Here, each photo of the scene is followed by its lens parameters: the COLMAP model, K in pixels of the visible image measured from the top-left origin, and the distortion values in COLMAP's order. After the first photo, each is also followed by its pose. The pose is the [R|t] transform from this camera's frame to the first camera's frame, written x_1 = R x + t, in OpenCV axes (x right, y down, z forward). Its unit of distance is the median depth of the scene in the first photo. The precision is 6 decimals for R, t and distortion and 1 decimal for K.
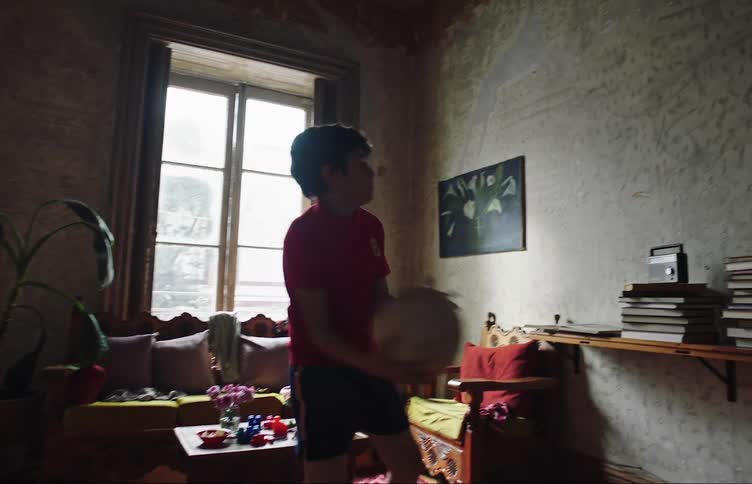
lens RADIAL K [[523.8, 0, 376.0], [0, 523.8, 242.0], [0, 0, 1]] dist [-0.052433, 0.043419]
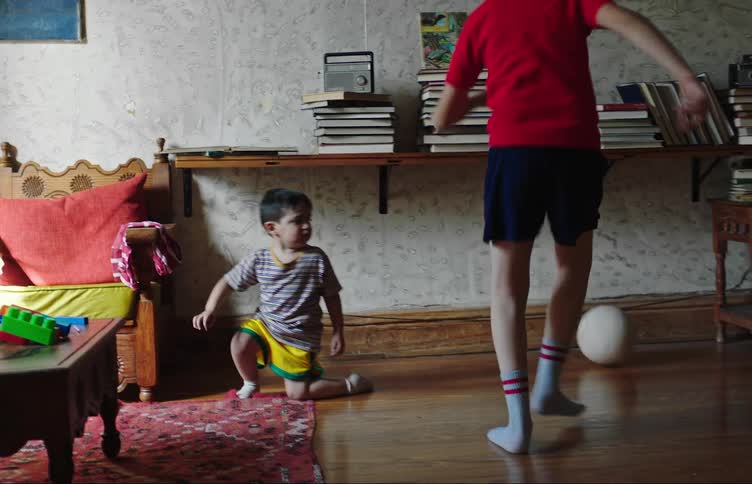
lens RADIAL K [[973.1, 0, 376.0], [0, 973.1, 242.0], [0, 0, 1]] dist [-0.079904, 0.054708]
pose [[0.341219, -0.089019, 0.935759, -1.004037], [-0.075058, 0.989746, 0.121524, 0.120634], [-0.936982, -0.111703, 0.331039, 0.337129]]
